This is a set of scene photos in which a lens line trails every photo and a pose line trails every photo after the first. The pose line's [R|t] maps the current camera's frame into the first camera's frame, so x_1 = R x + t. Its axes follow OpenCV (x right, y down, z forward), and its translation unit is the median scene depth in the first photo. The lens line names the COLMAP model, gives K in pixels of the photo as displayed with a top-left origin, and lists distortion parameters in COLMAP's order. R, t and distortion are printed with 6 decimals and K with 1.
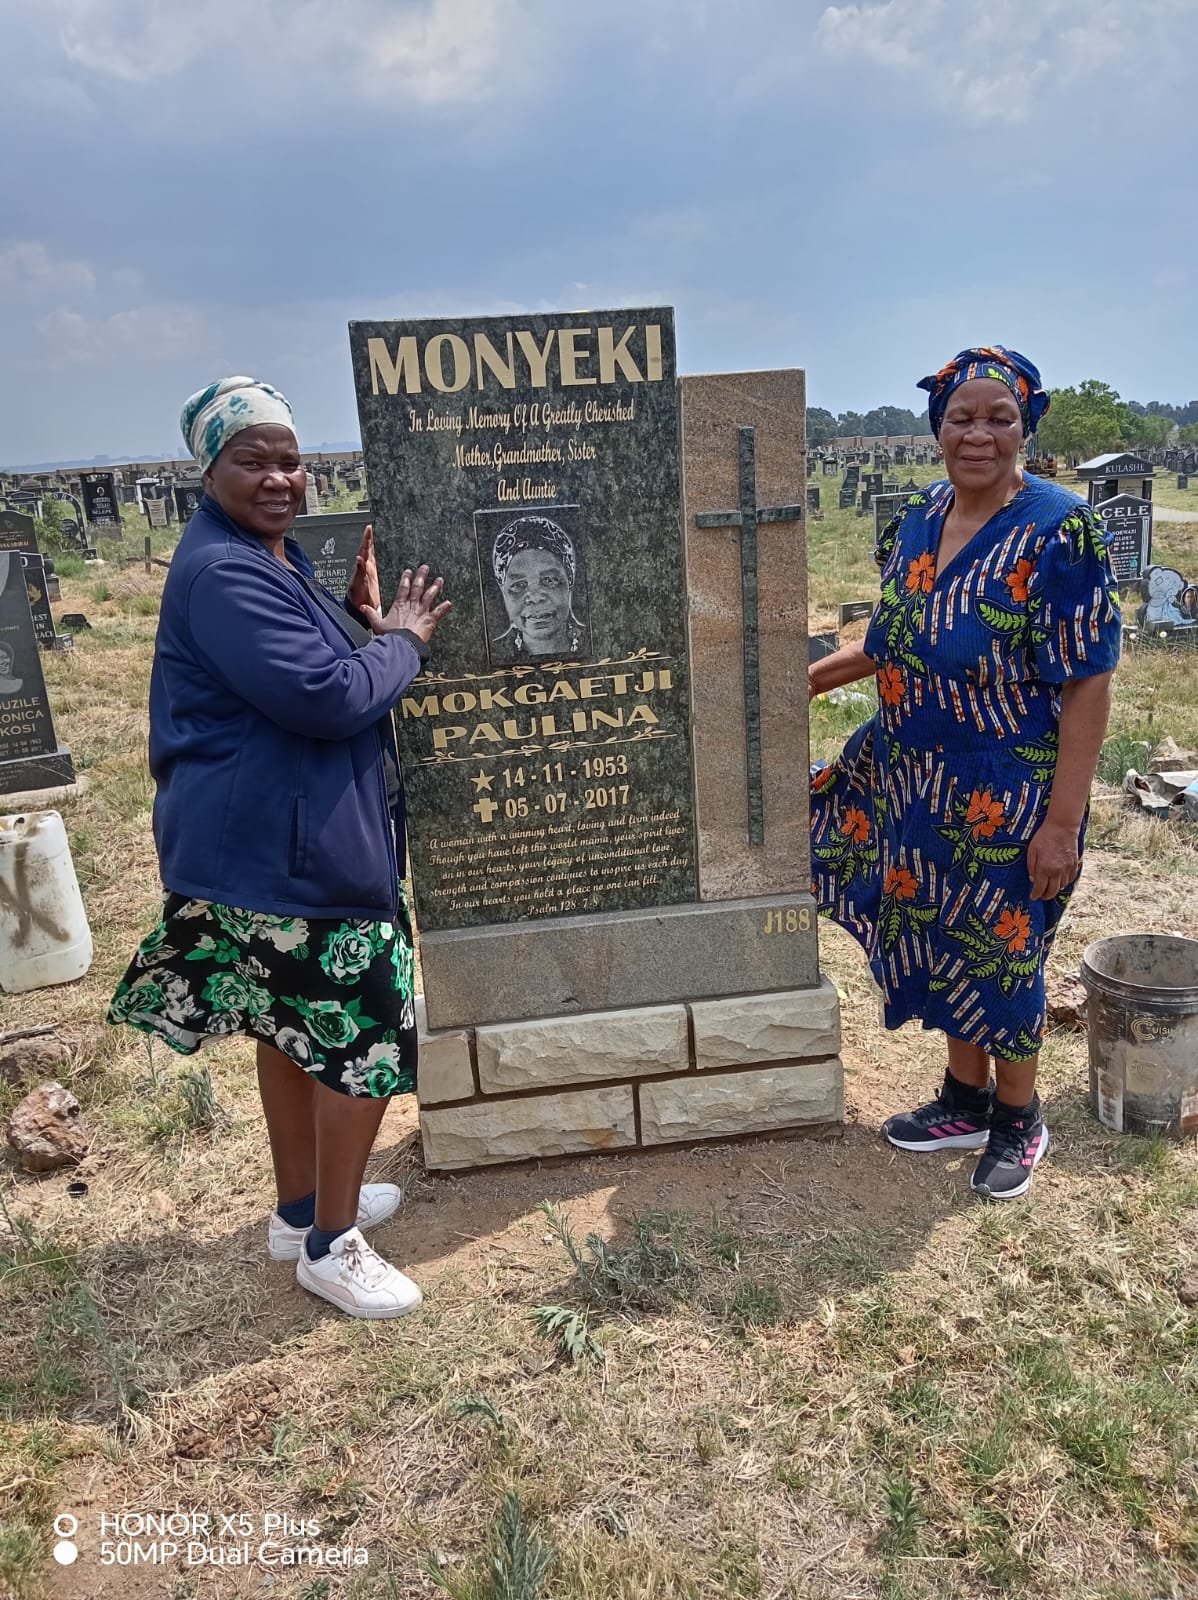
lens RADIAL K [[1237.0, 0, 599.2], [0, 1237.0, 783.1], [0, 0, 1]] dist [0.120147, -0.283556]
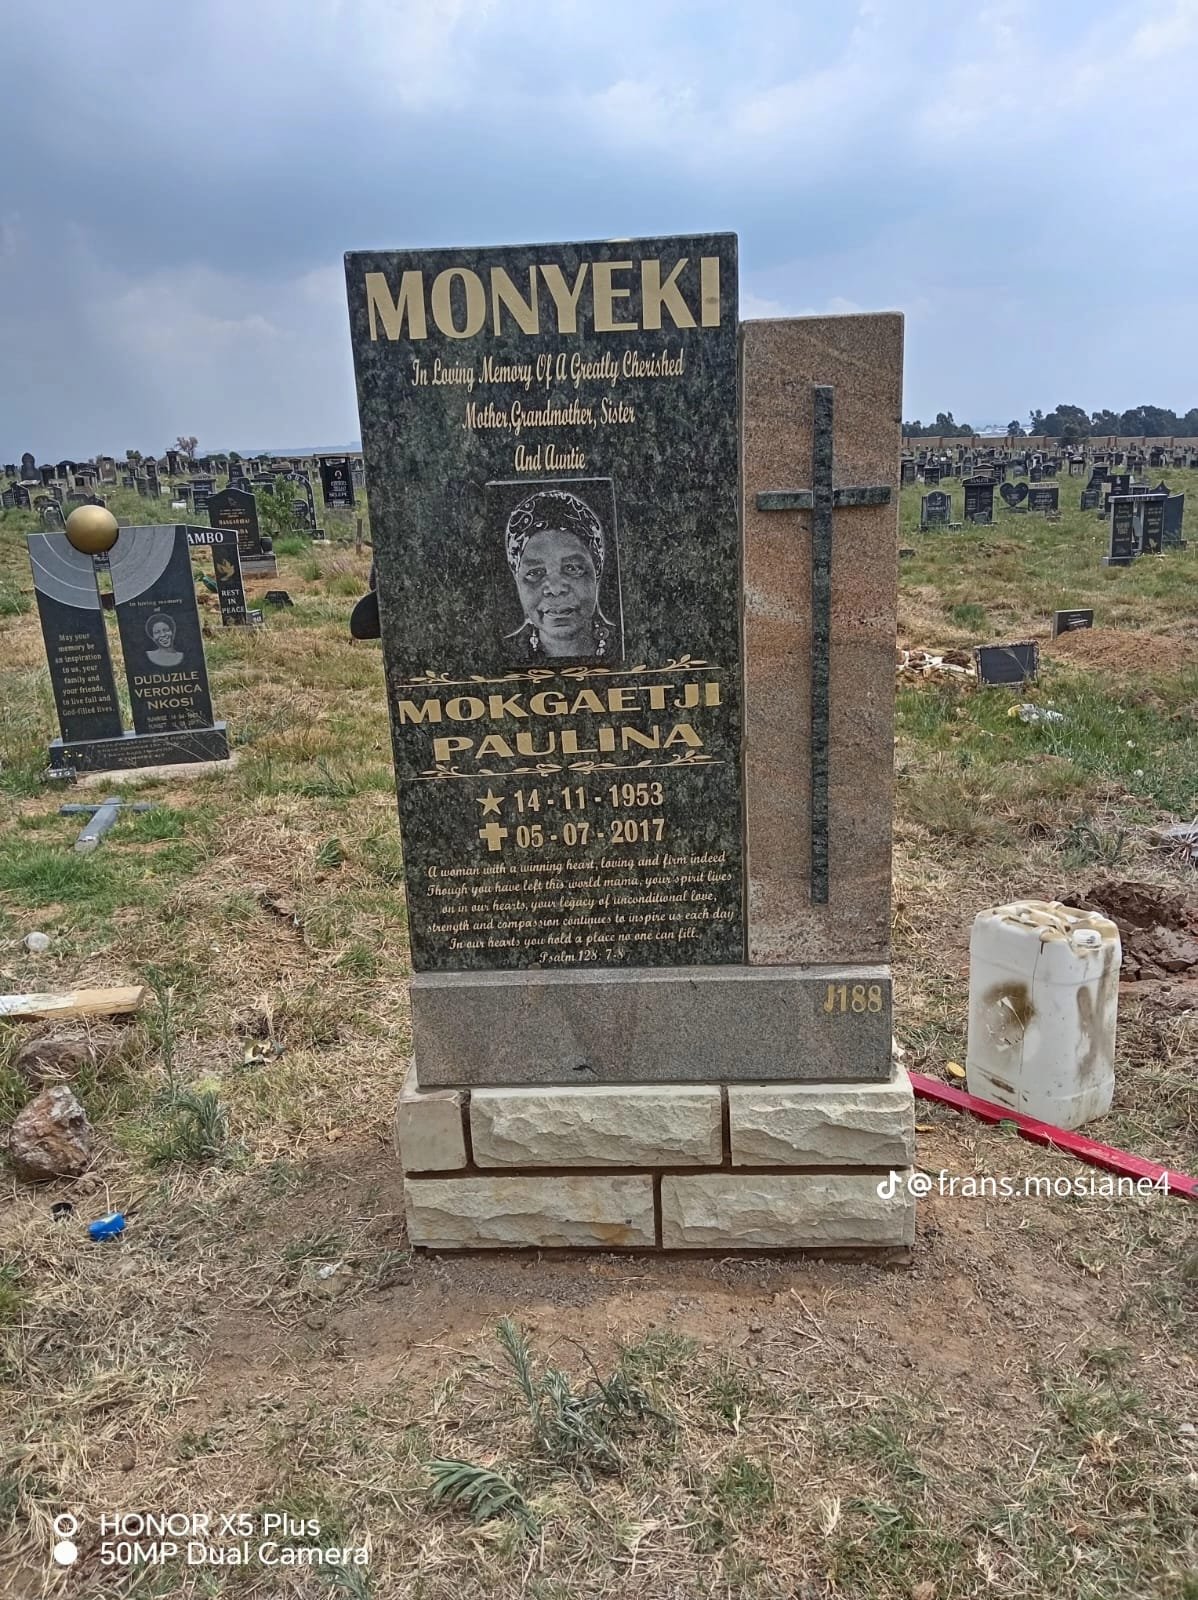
lens RADIAL K [[1237.0, 0, 599.2], [0, 1237.0, 783.1], [0, 0, 1]] dist [0.120147, -0.283556]
pose [[0.983878, 0.065476, -0.166422, 0.119097], [-0.064630, 0.997854, 0.010497, -0.028492], [0.166752, 0.000428, 0.985999, 0.175131]]
